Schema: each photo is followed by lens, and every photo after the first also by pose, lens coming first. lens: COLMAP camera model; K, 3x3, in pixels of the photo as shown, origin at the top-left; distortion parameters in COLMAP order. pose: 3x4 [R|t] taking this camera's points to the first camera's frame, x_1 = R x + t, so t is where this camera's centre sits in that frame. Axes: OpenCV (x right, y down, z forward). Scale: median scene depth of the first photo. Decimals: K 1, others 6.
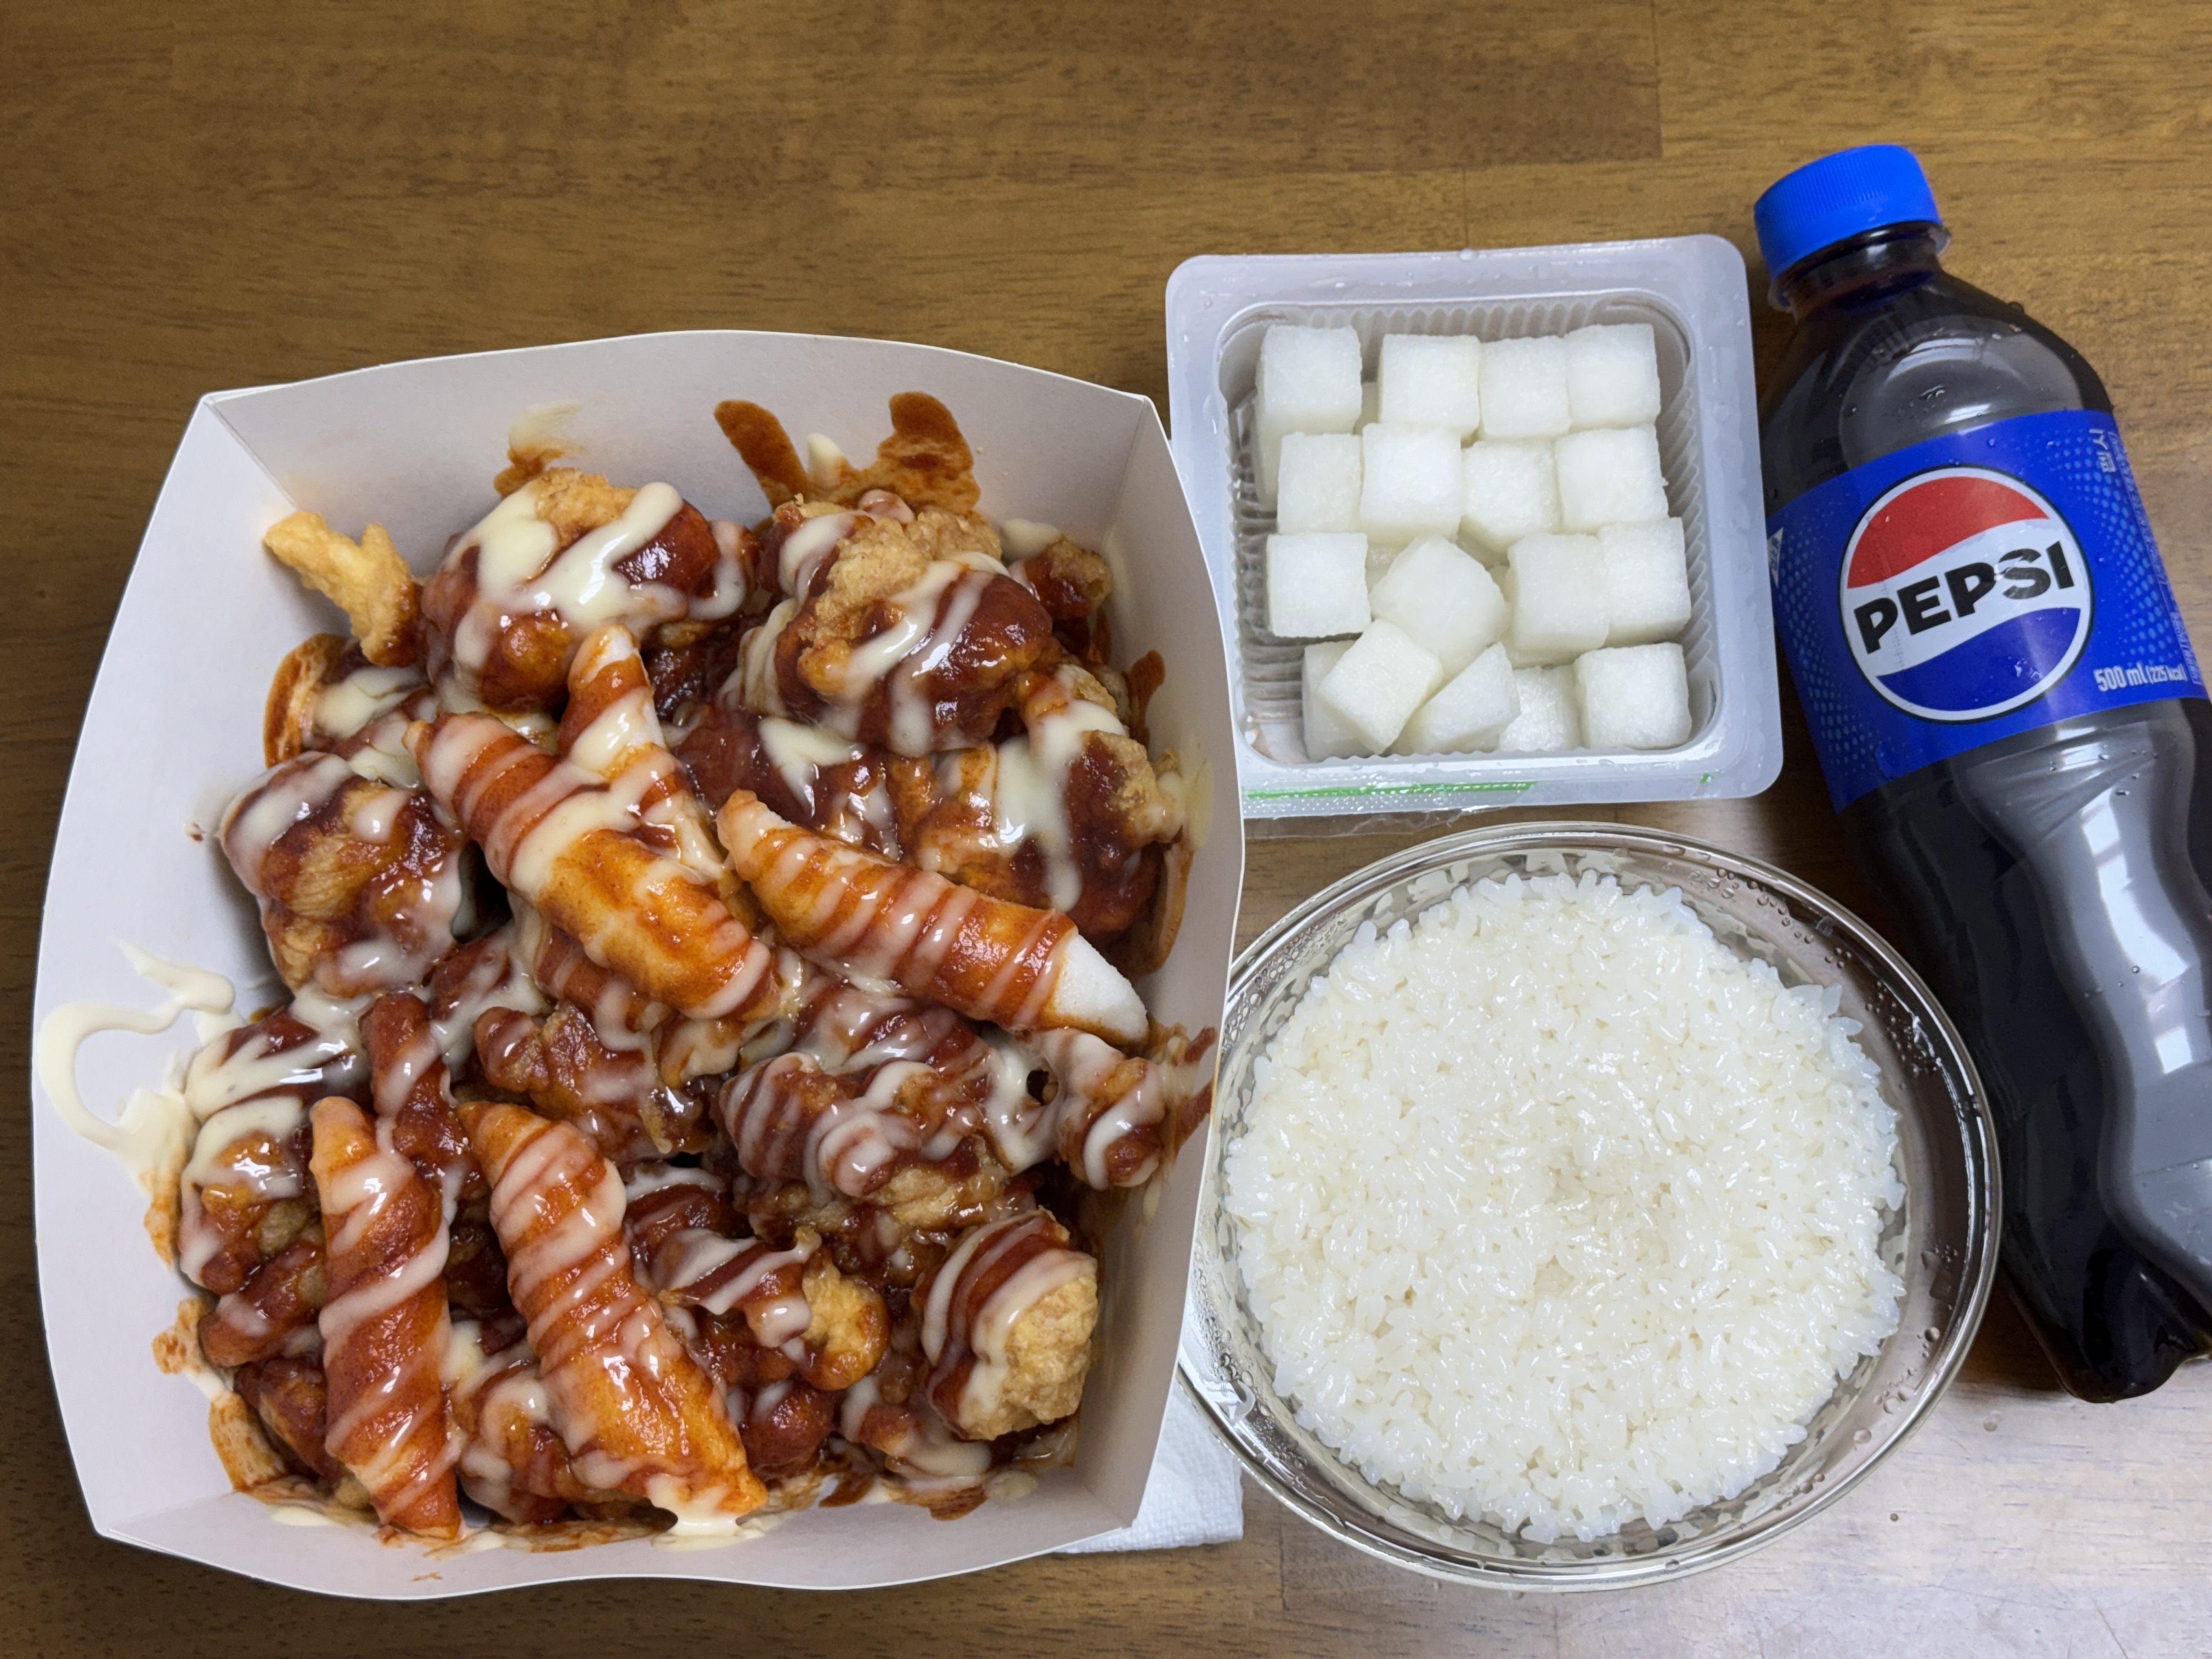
lens RADIAL K [[3021.2, 0, 1106.0], [0, 3021.2, 829.5], [0, 0, 1]] dist [0.107610, -0.135527]
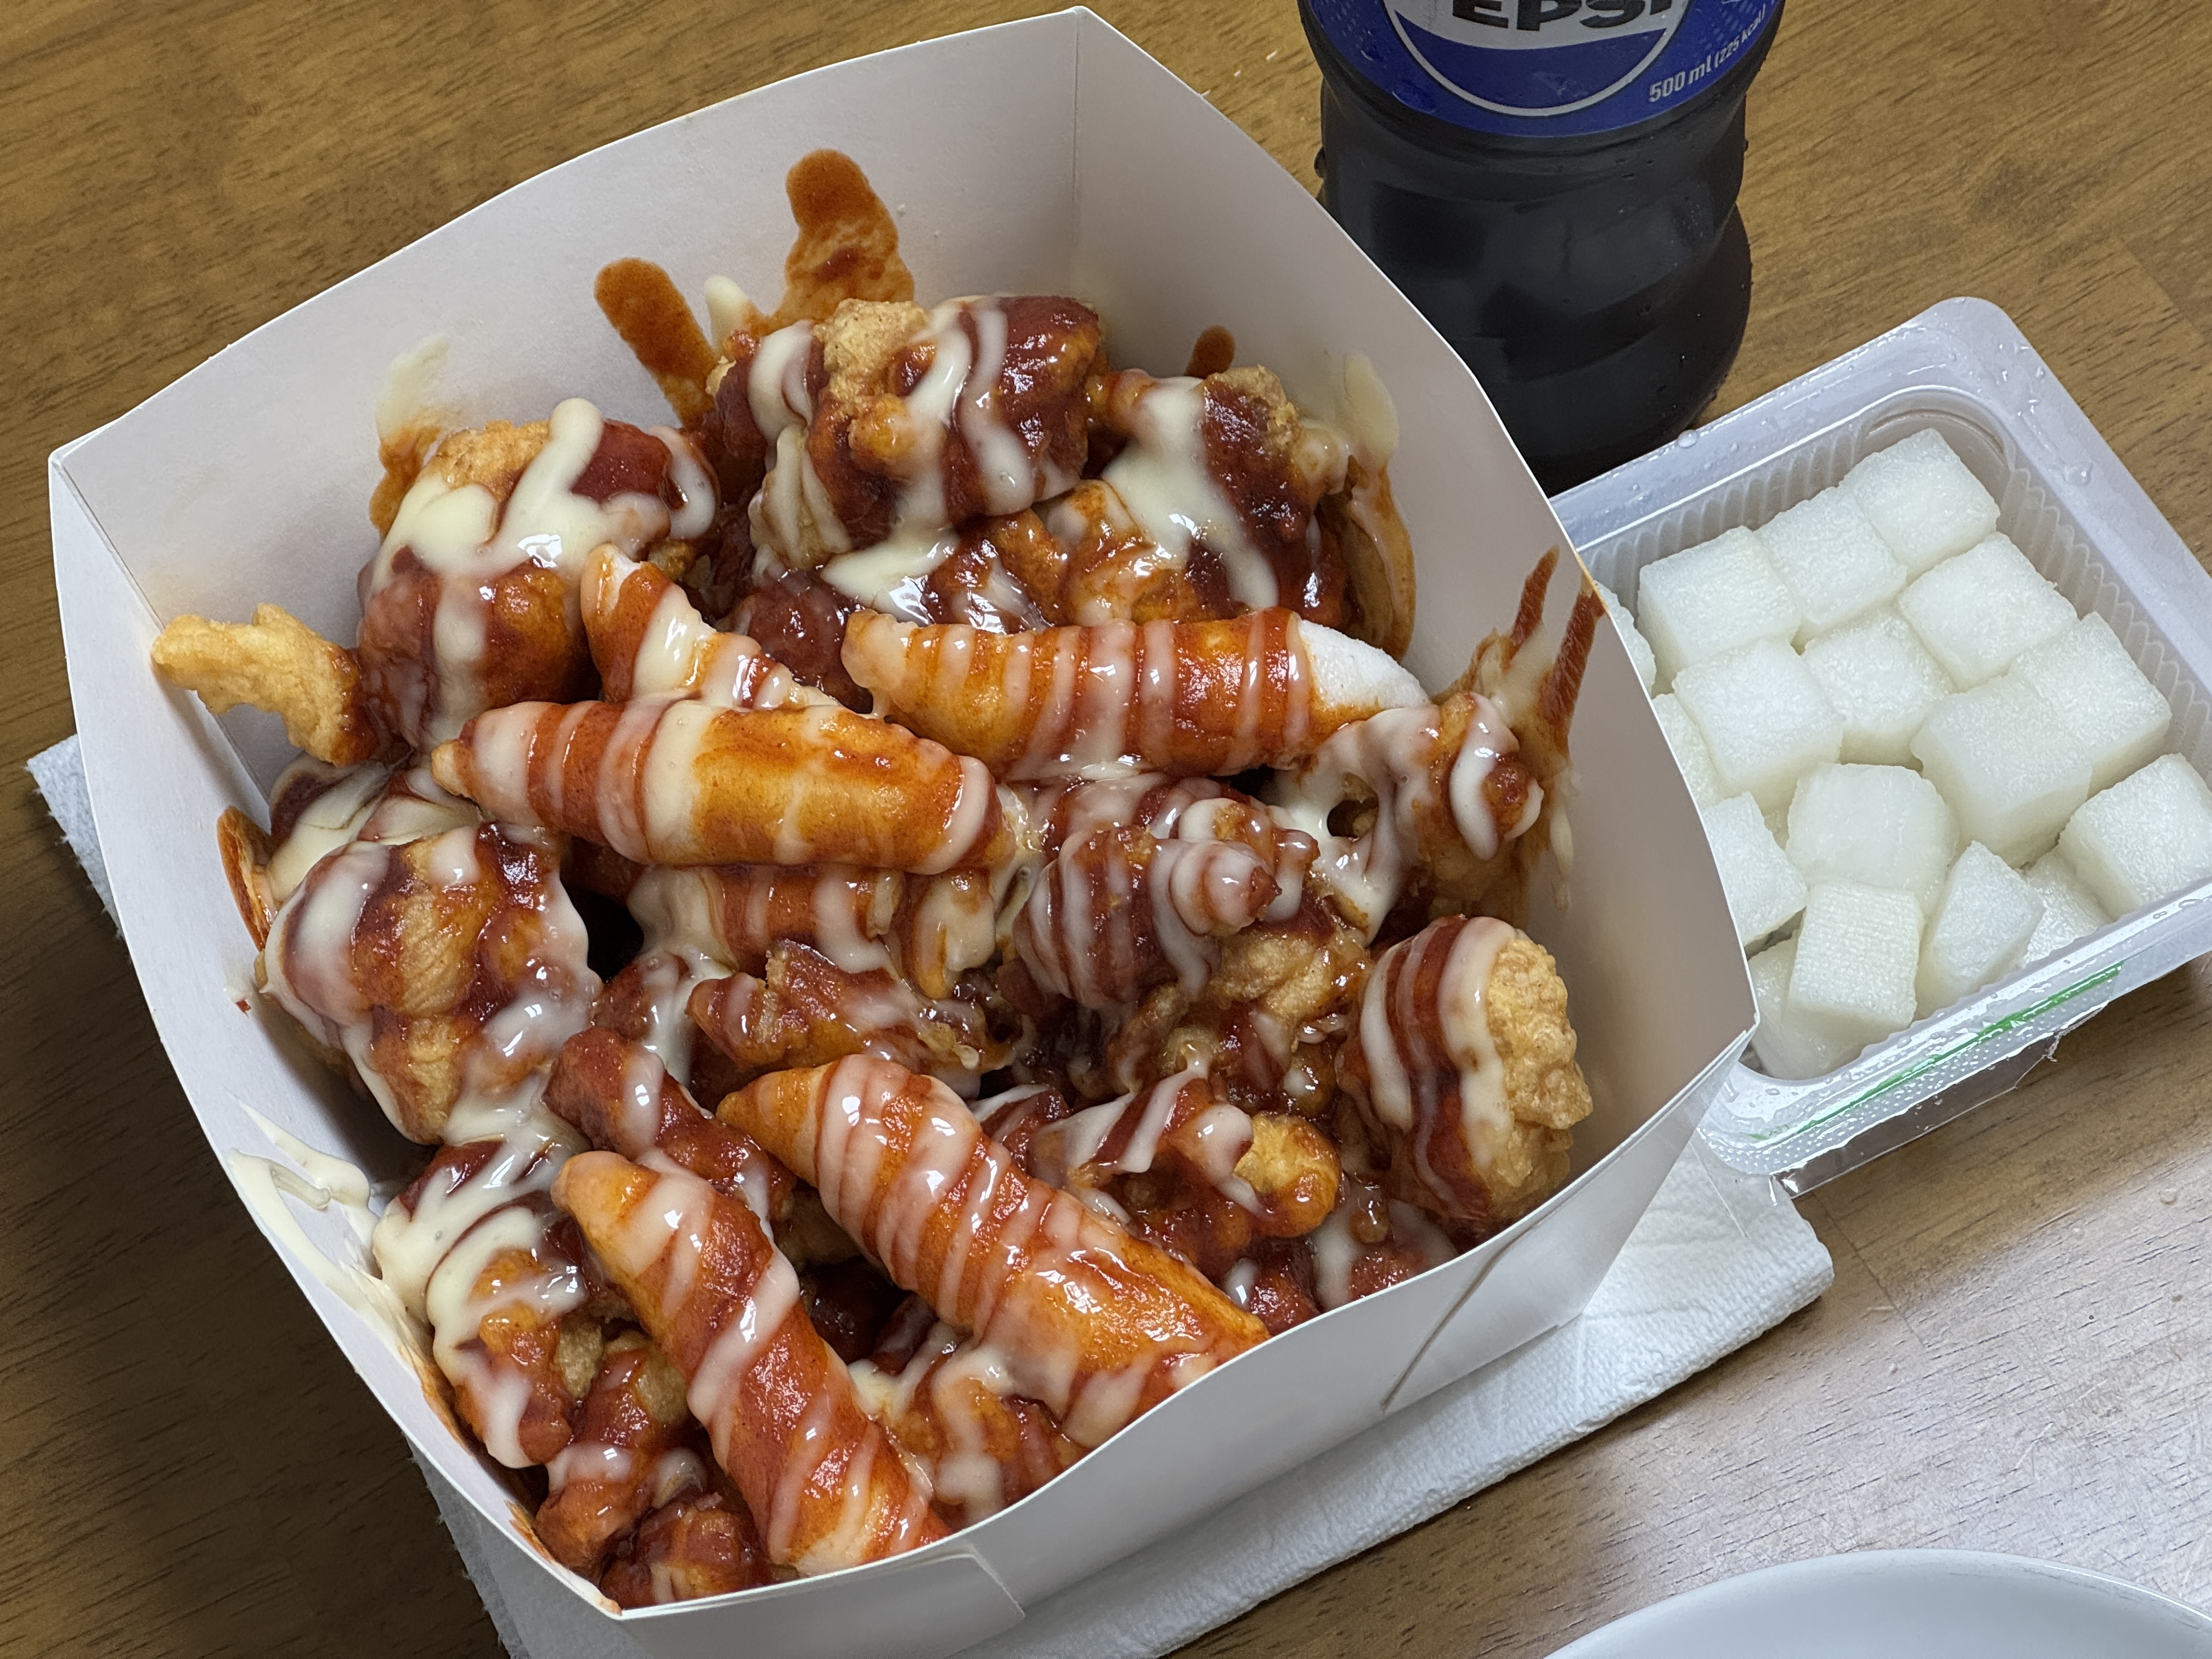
lens RADIAL K [[4979.3, 0, 1065.9], [0, 4979.3, 835.4], [0, 0, 1]] dist [-0.400007, 7.862469]
pose [[0.881853, -0.424676, 0.204903, -0.356350], [0.466314, 0.849884, -0.245455, 0.375359], [-0.069905, 0.312005, 0.947505, -0.224068]]
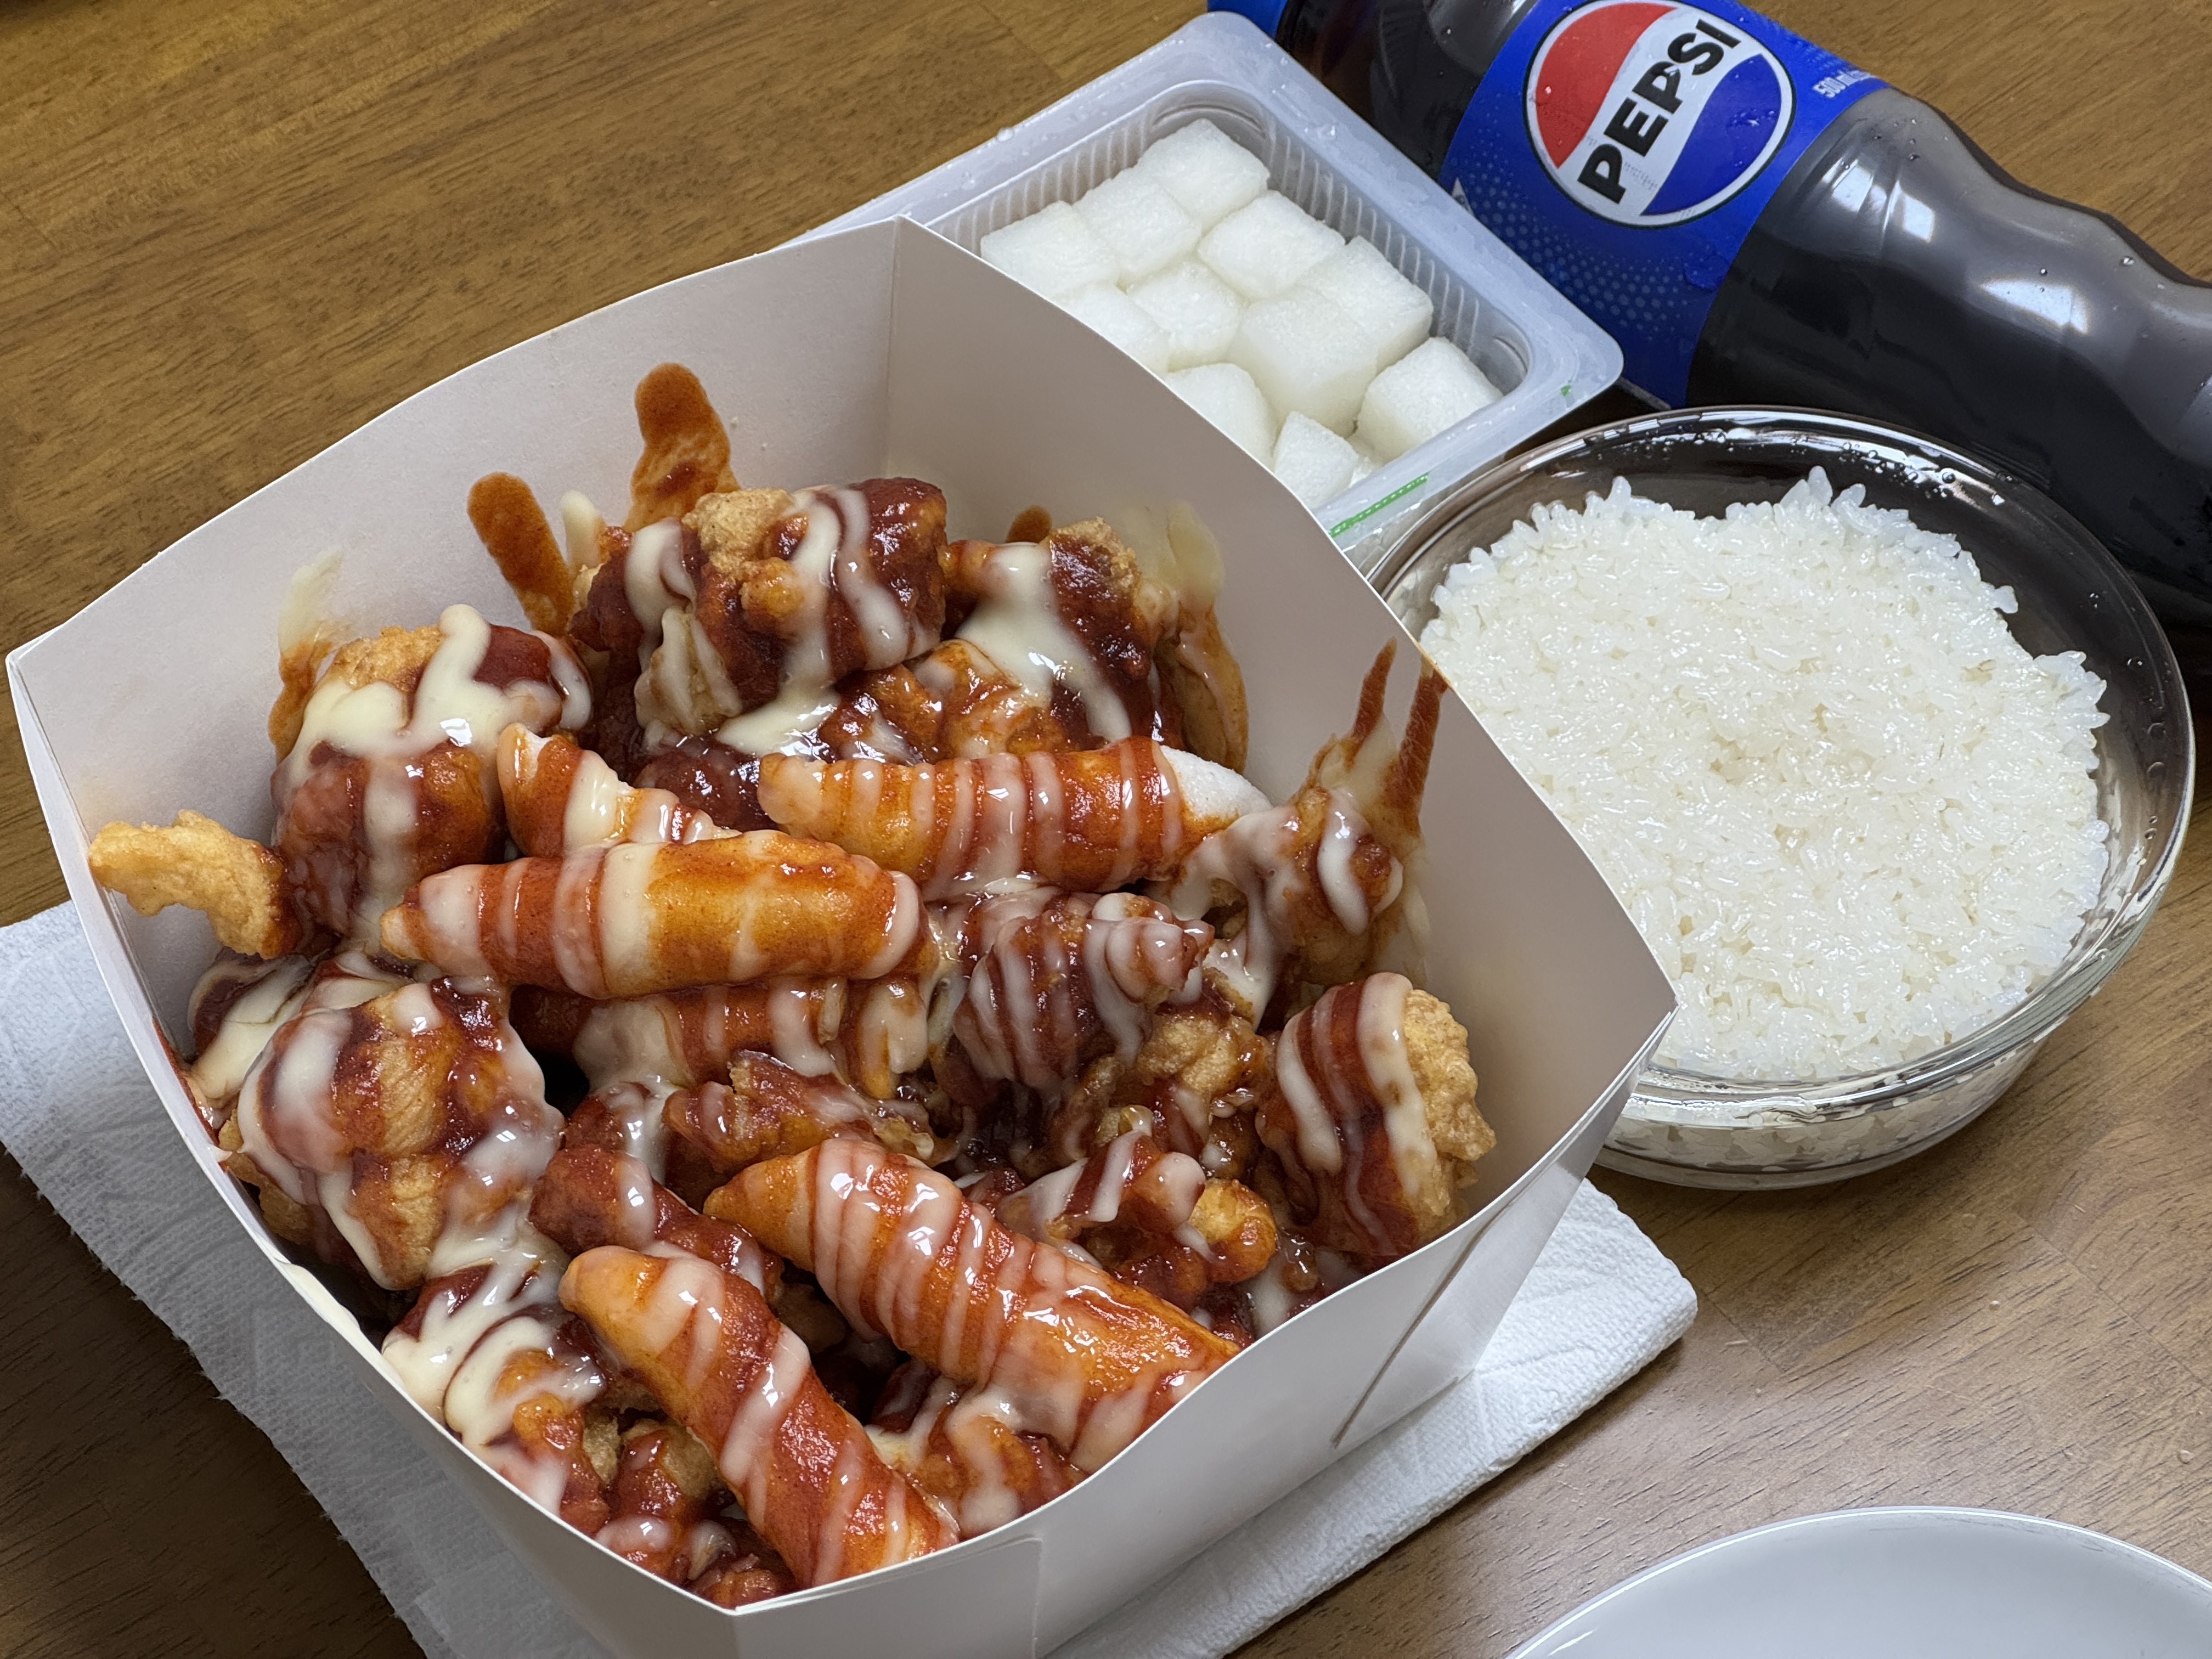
lens RADIAL K [[4979.3, 0, 1065.9], [0, 4979.3, 835.4], [0, 0, 1]] dist [-0.400007, 7.862469]
pose [[0.791275, -0.454249, 0.409319, -0.624773], [0.583411, 0.761289, -0.282967, 0.441071], [-0.183072, 0.462706, 0.867403, -0.222276]]
